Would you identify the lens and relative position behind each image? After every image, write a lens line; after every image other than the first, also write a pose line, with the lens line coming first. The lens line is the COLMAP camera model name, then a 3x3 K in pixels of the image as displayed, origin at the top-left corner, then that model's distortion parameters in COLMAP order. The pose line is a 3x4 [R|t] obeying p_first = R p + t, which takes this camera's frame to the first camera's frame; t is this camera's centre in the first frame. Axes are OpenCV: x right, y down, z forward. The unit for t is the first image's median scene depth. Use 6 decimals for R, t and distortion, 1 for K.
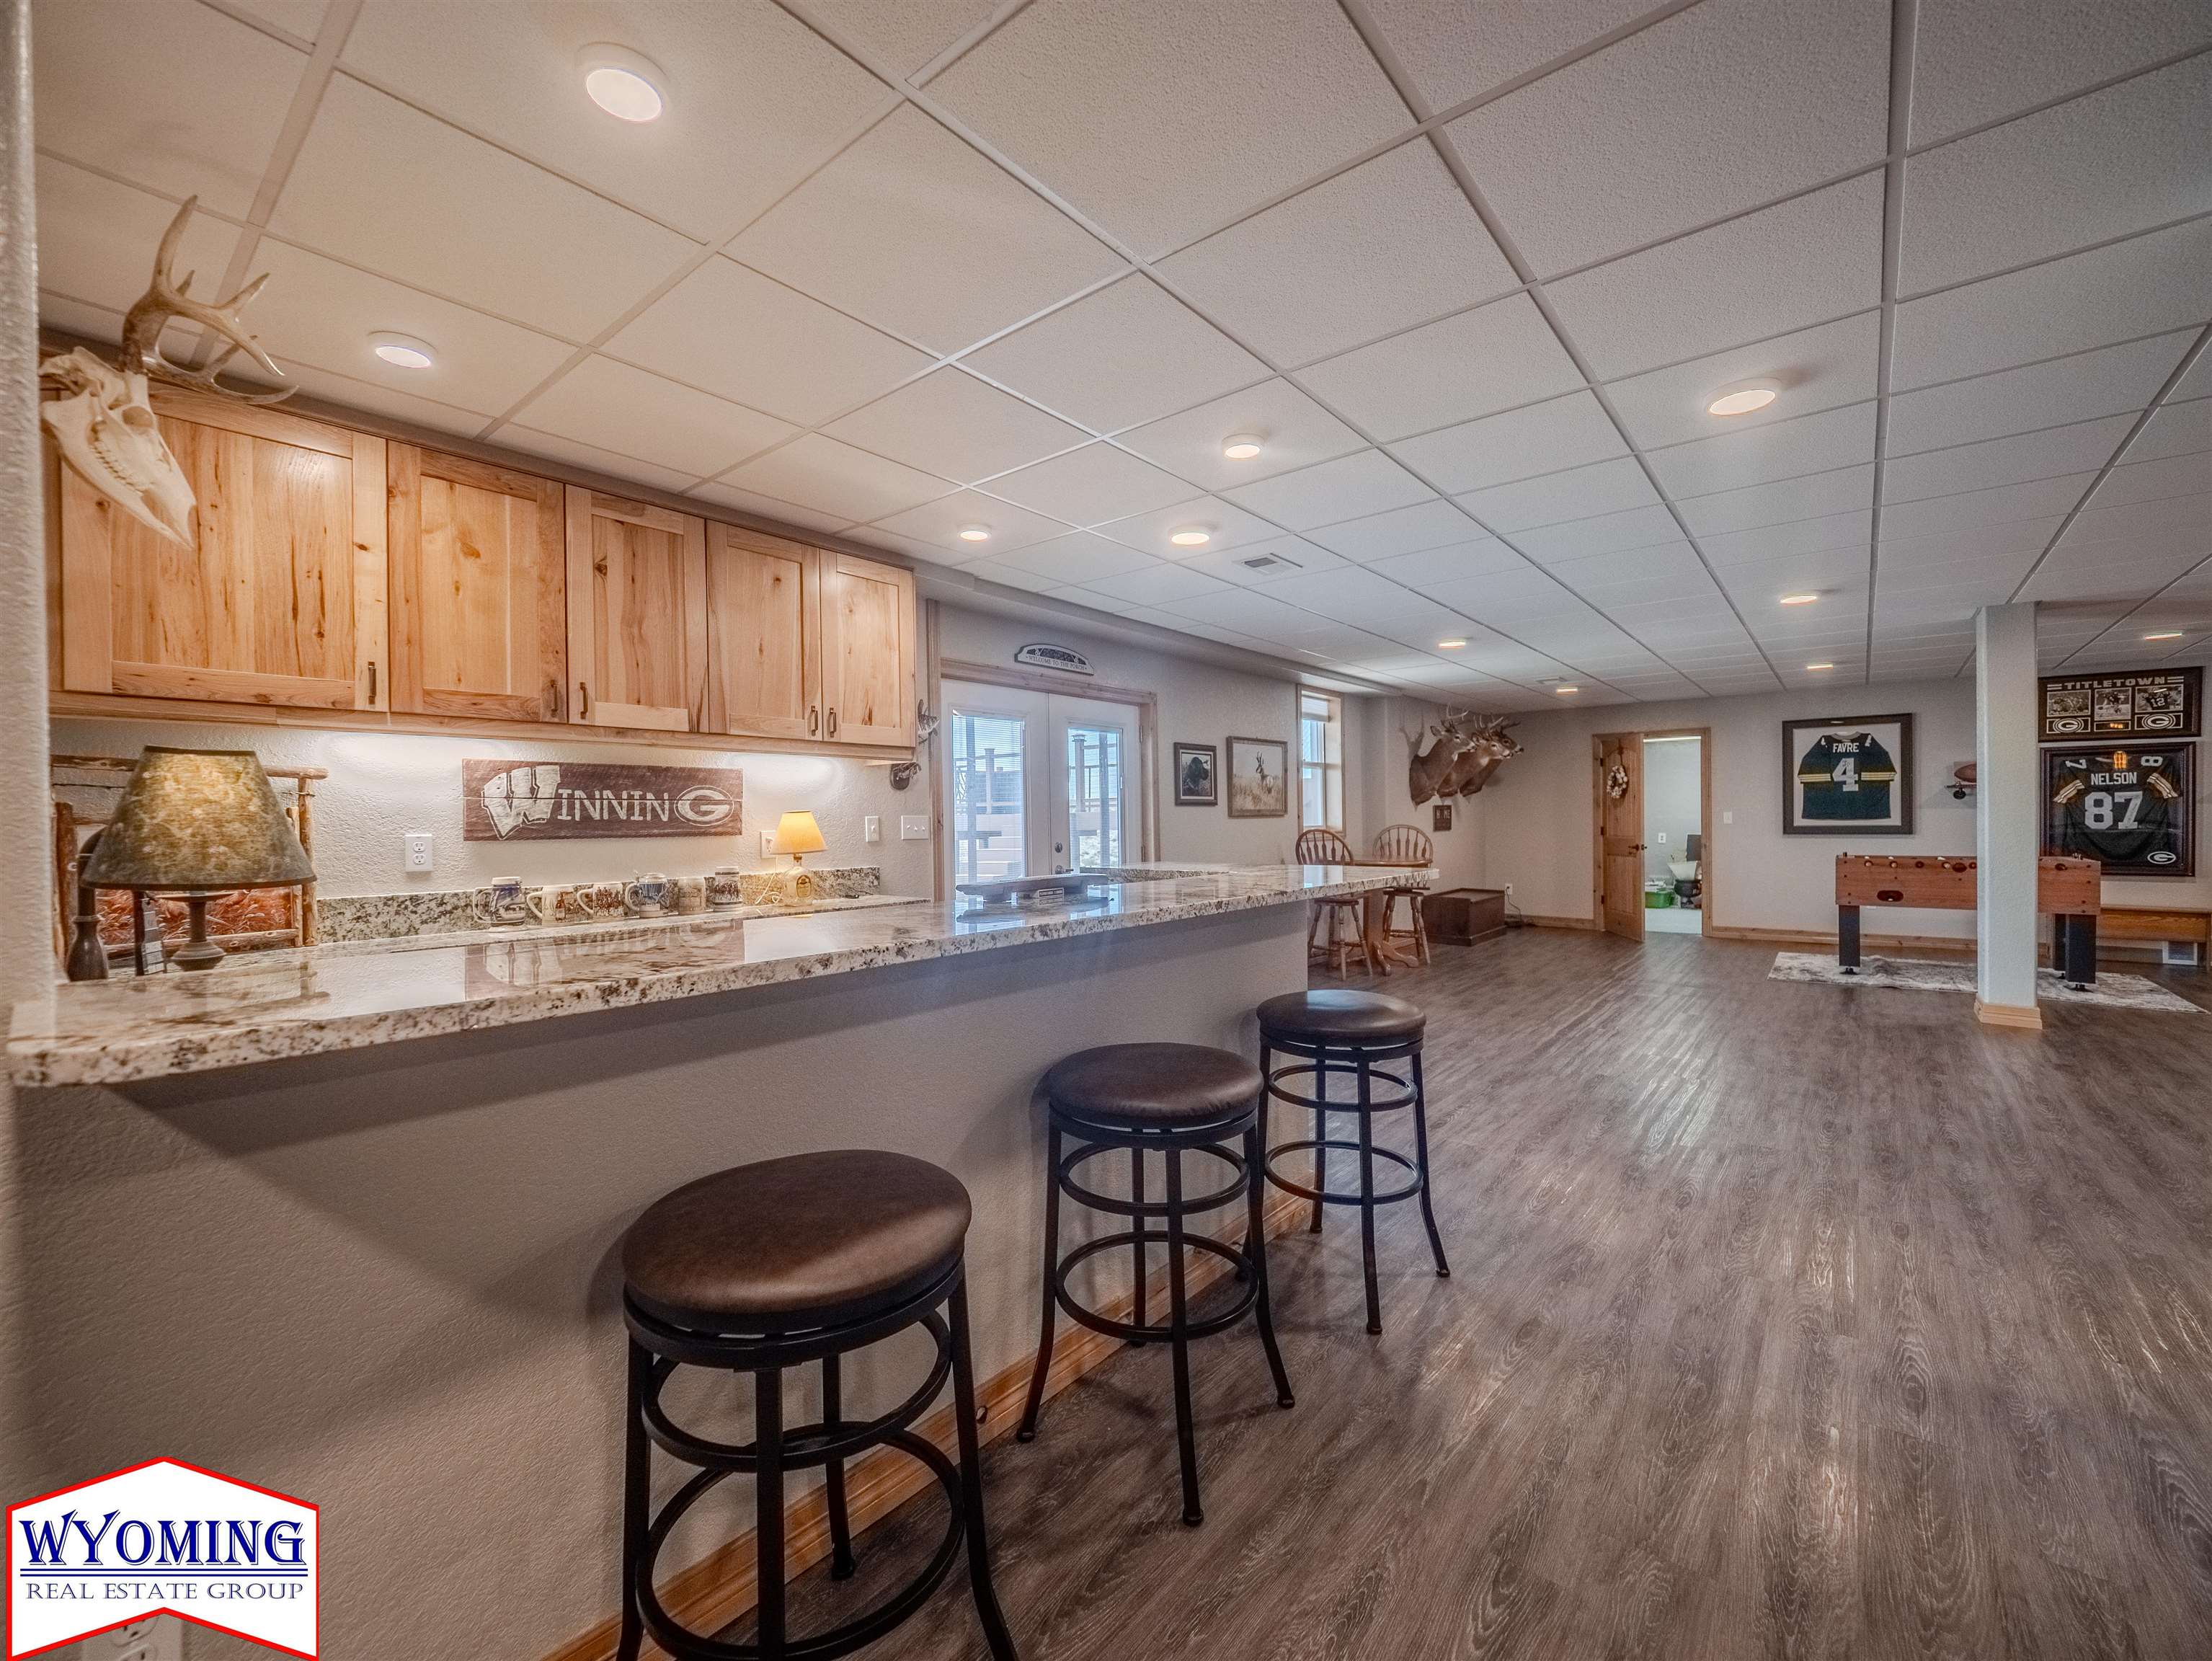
lens RADIAL K [[939.5, 0, 1117.8], [0, 939.5, 824.6], [0, 0, 1]] dist [0.001517, -0.000962]
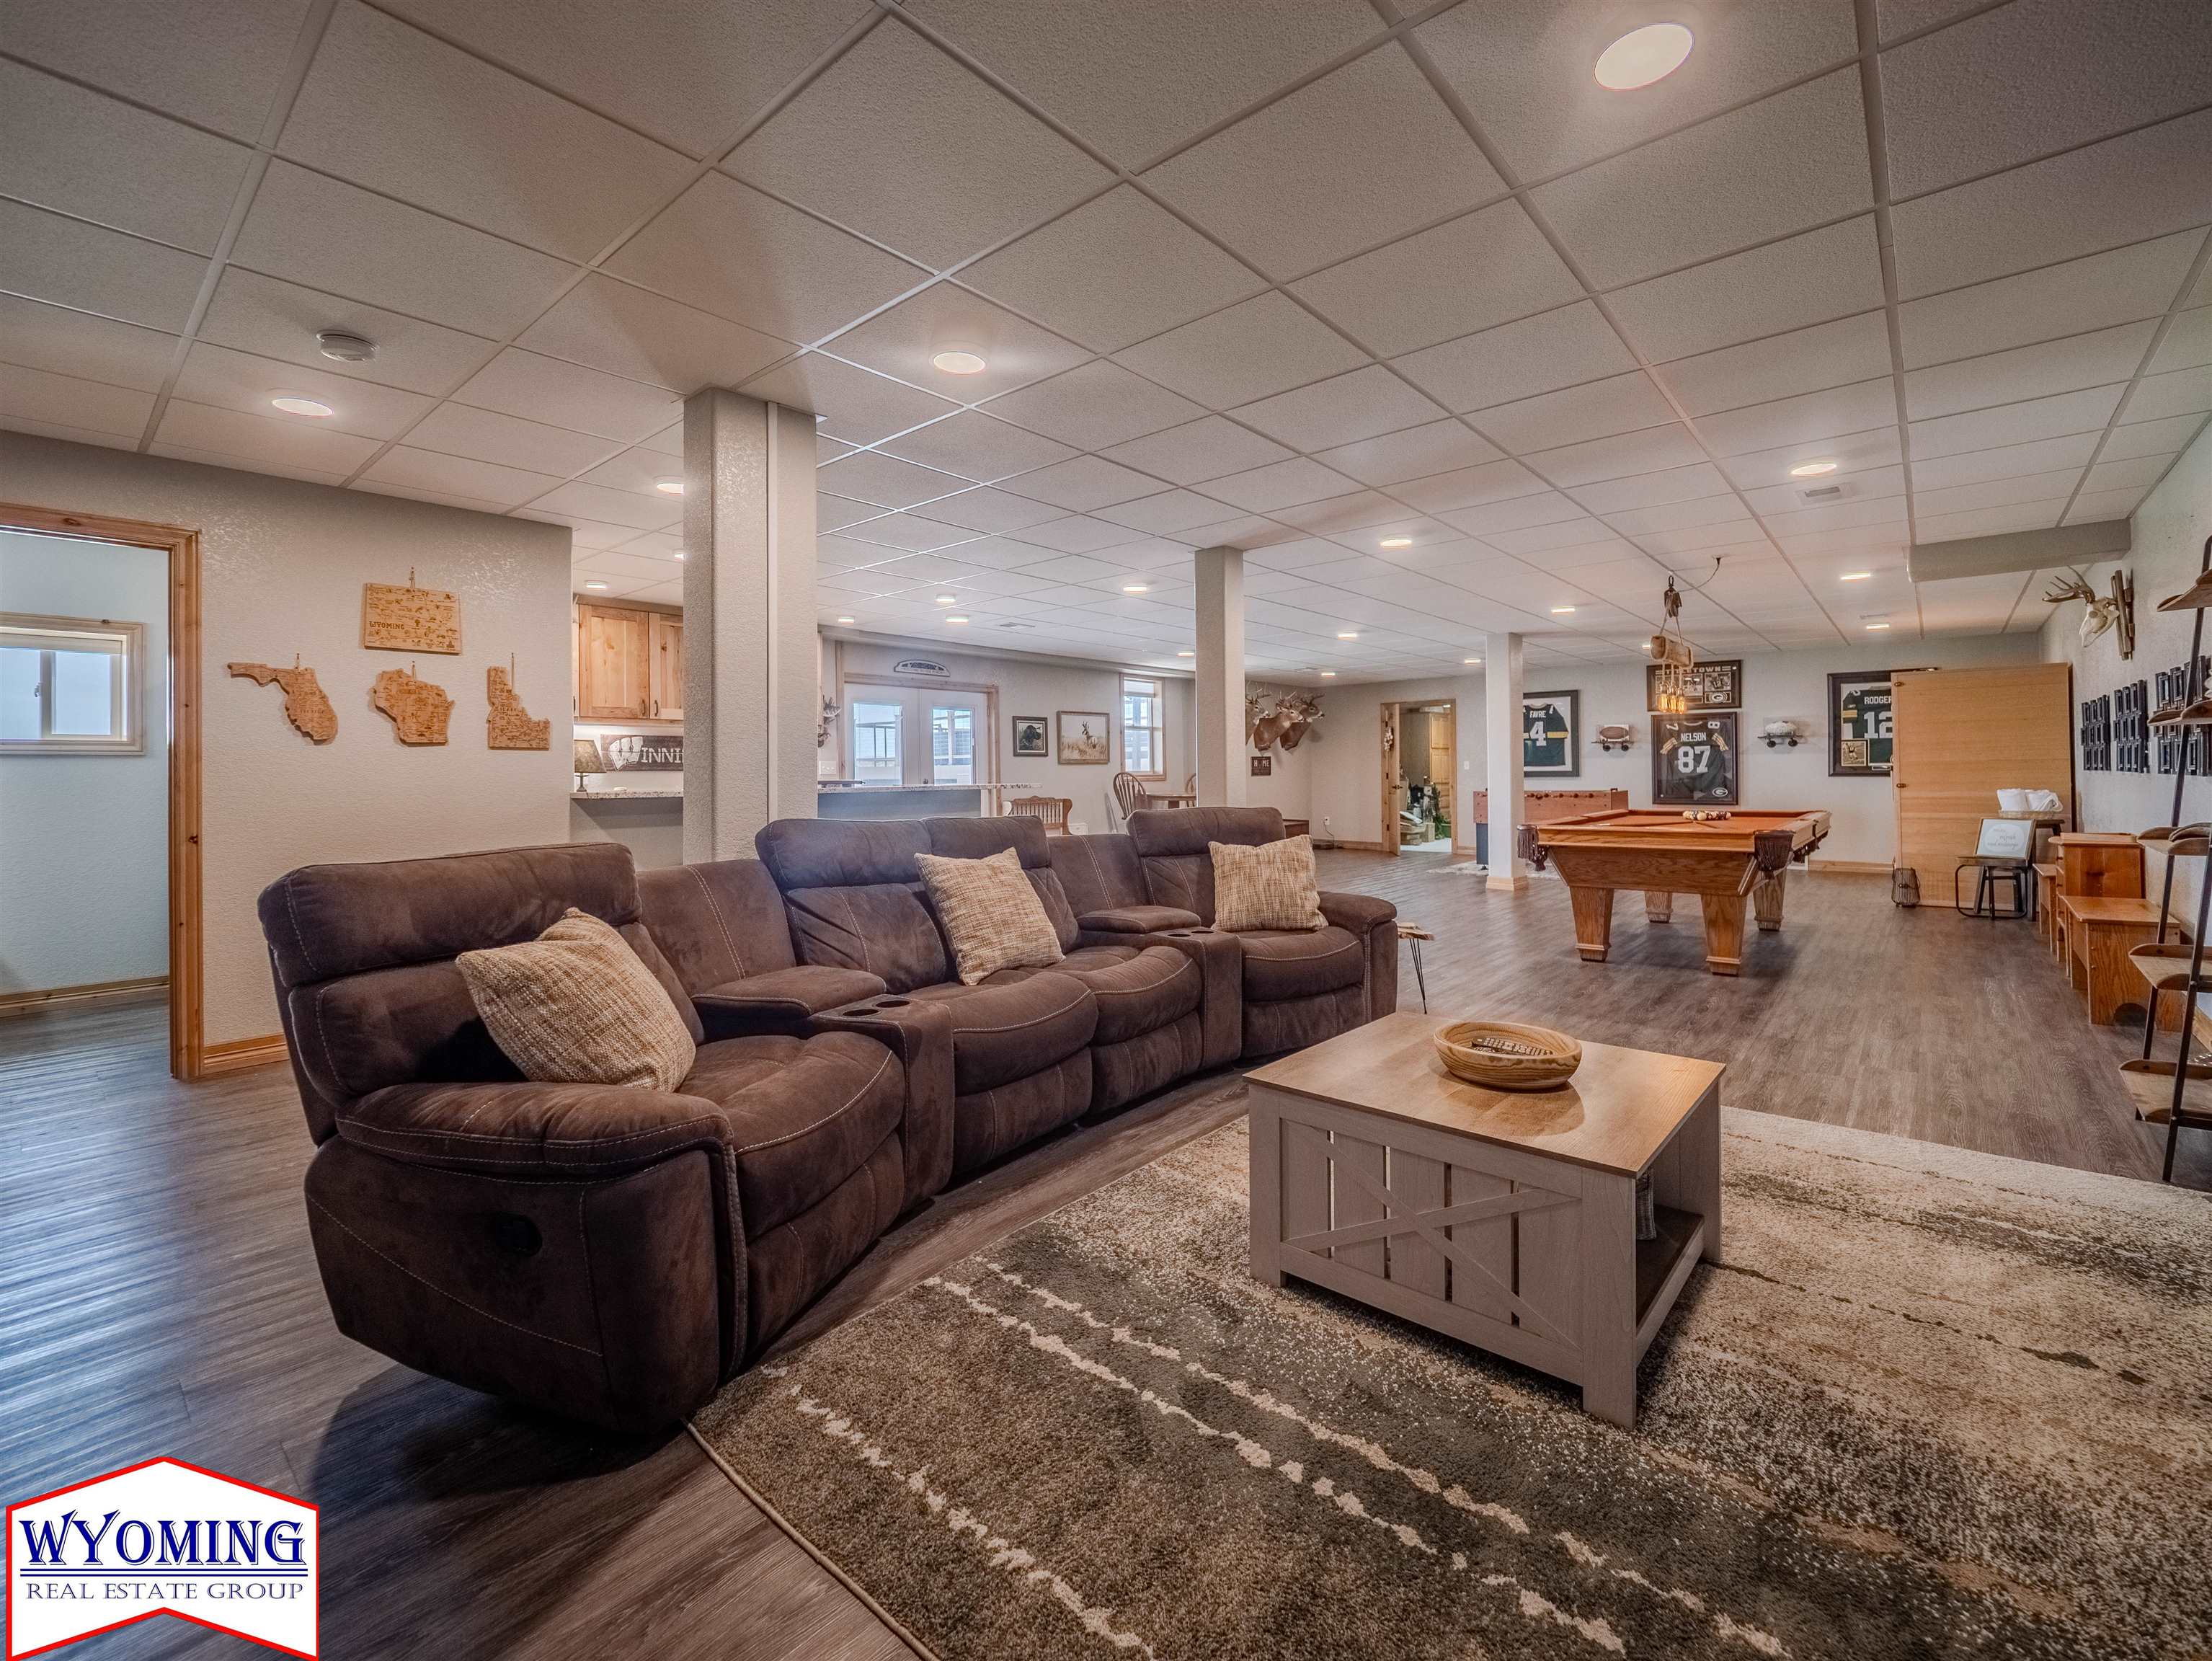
lens RADIAL K [[939.5, 0, 1099.4], [0, 939.5, 766.7], [0, 0, 1]] dist [0.001517, -0.000962]
pose [[0.999161, -0.000486, -0.040957, 0.222712], [-0.000021, 0.999924, -0.012366, 0.013545], [0.040960, 0.012356, 0.999084, -0.458411]]
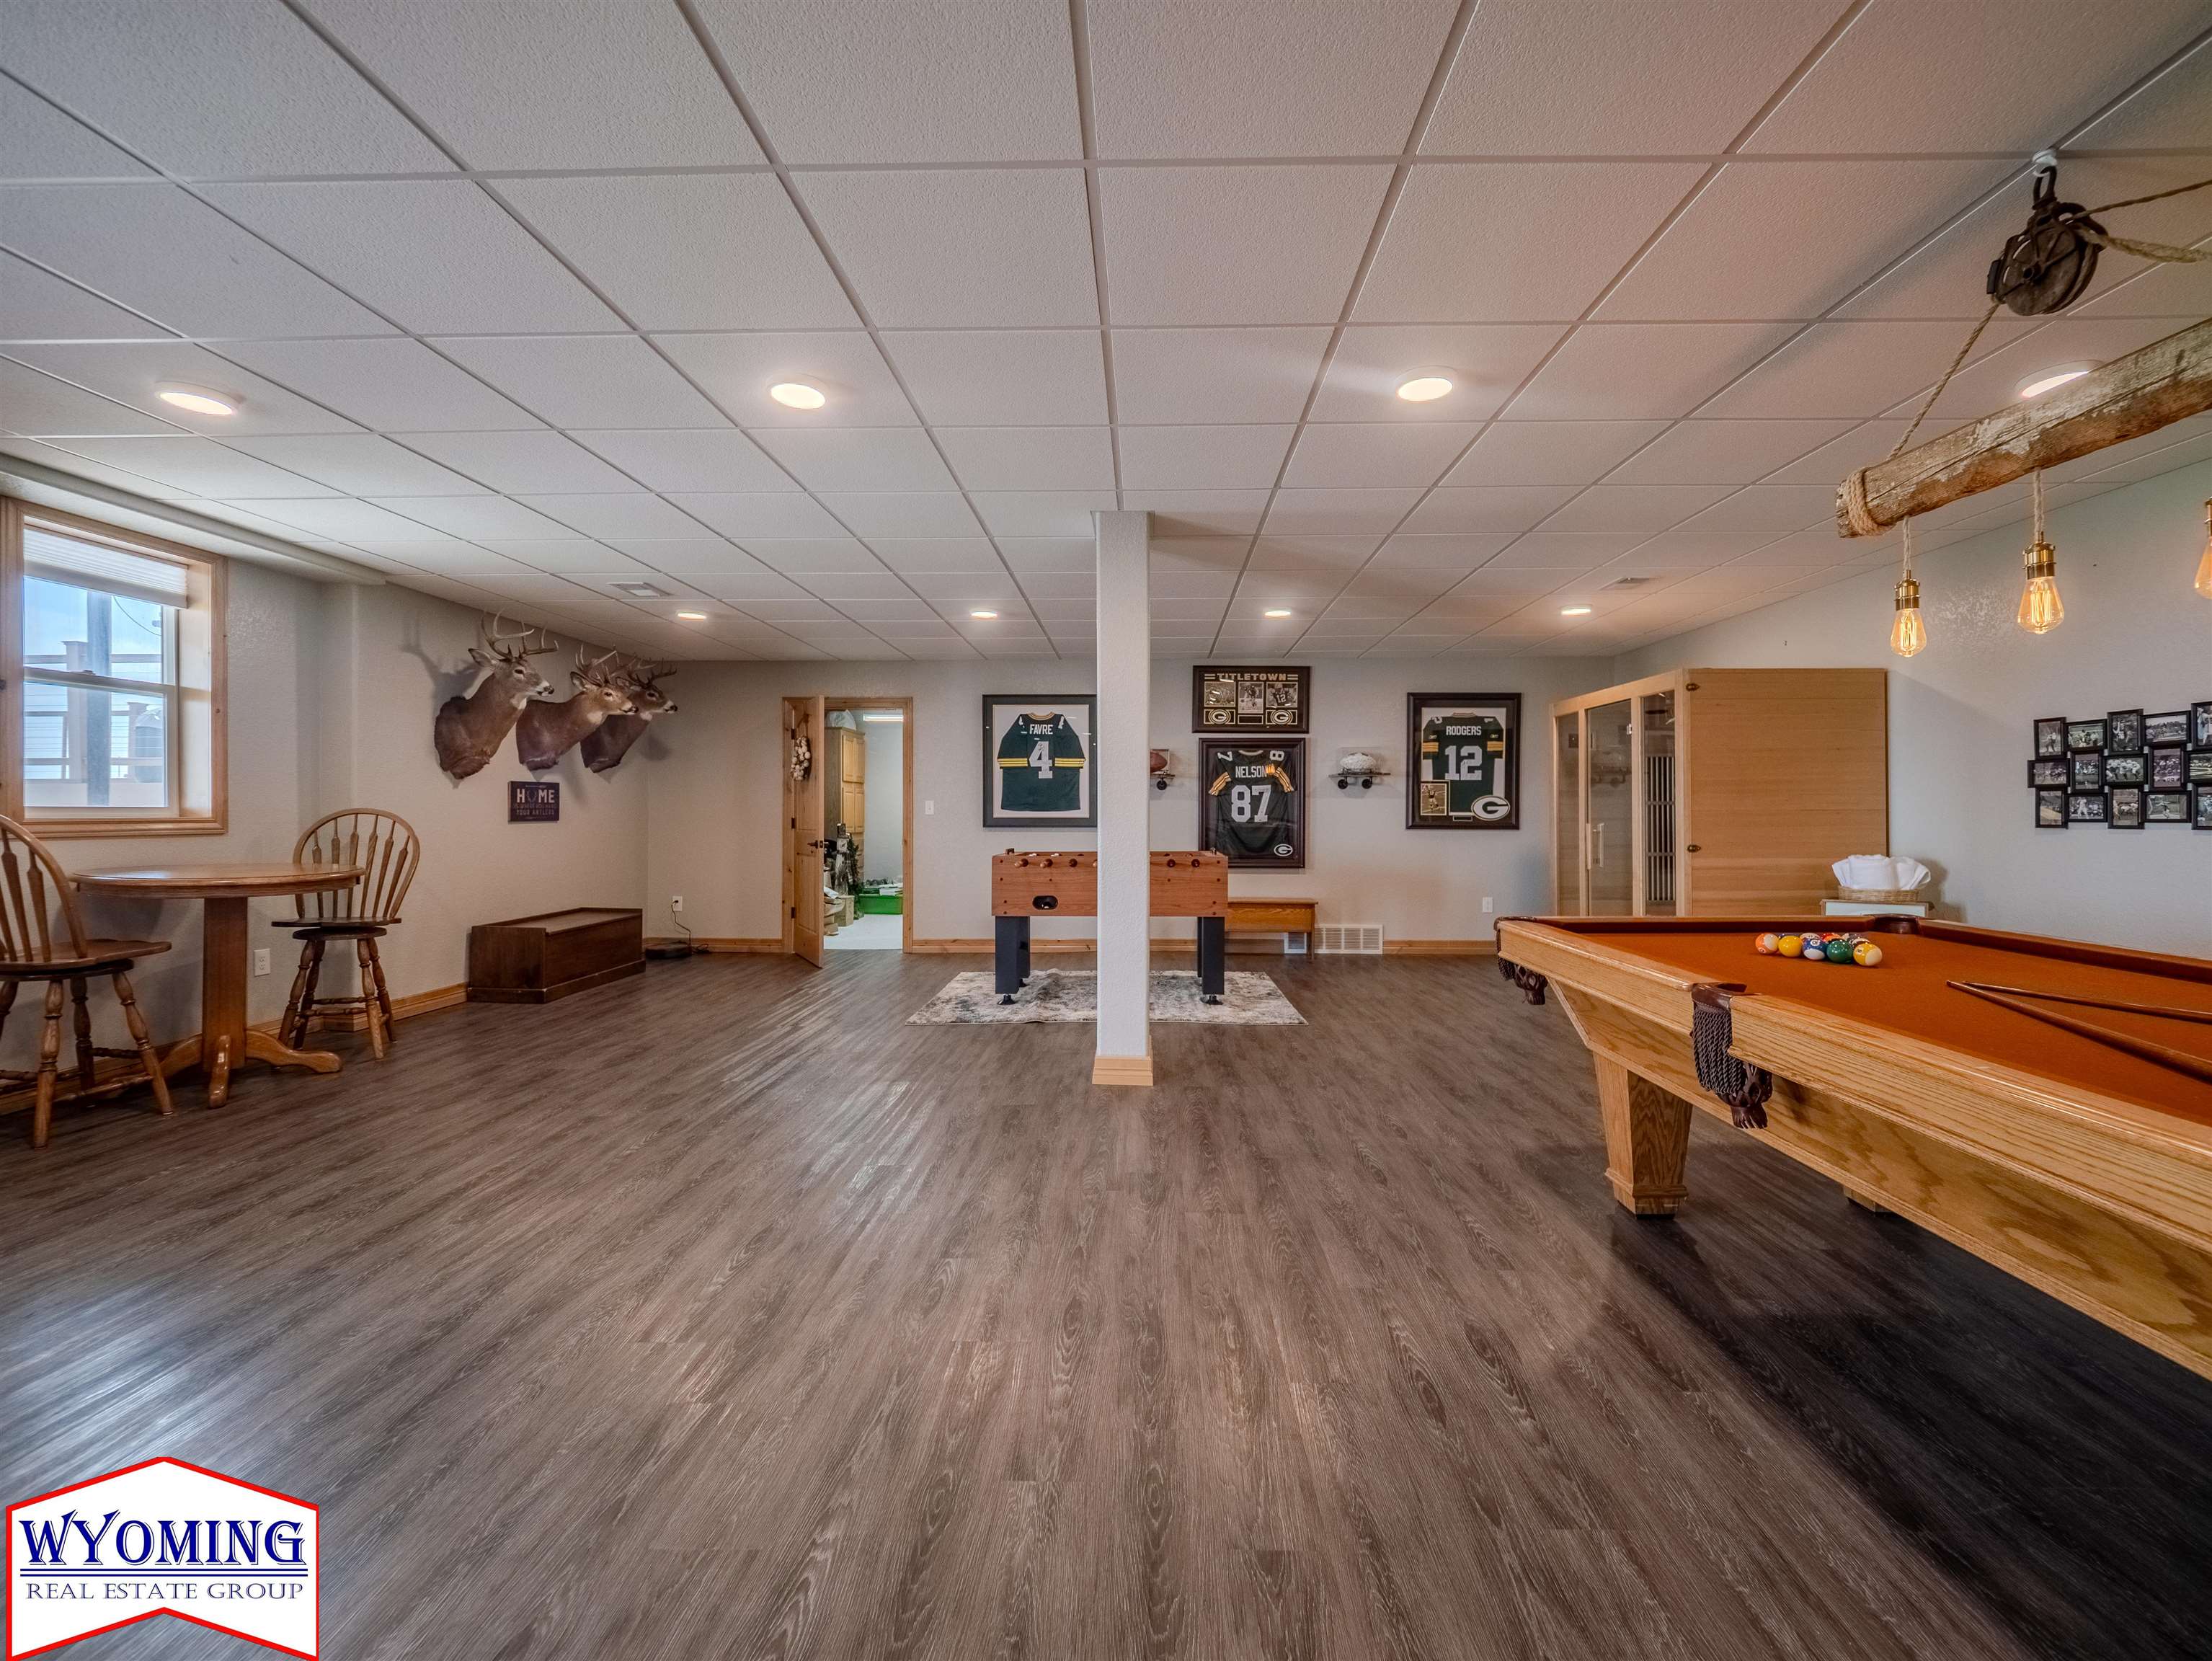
lens RADIAL K [[939.5, 0, 1155.0], [0, 939.5, 800.5], [0, 0, 1]] dist [0.001517, -0.000962]
pose [[0.777446, 0.021723, 0.628574, 0.354460], [-0.006163, 0.999619, -0.026922, 0.009281], [-0.628919, 0.017056, 0.777284, 0.289477]]
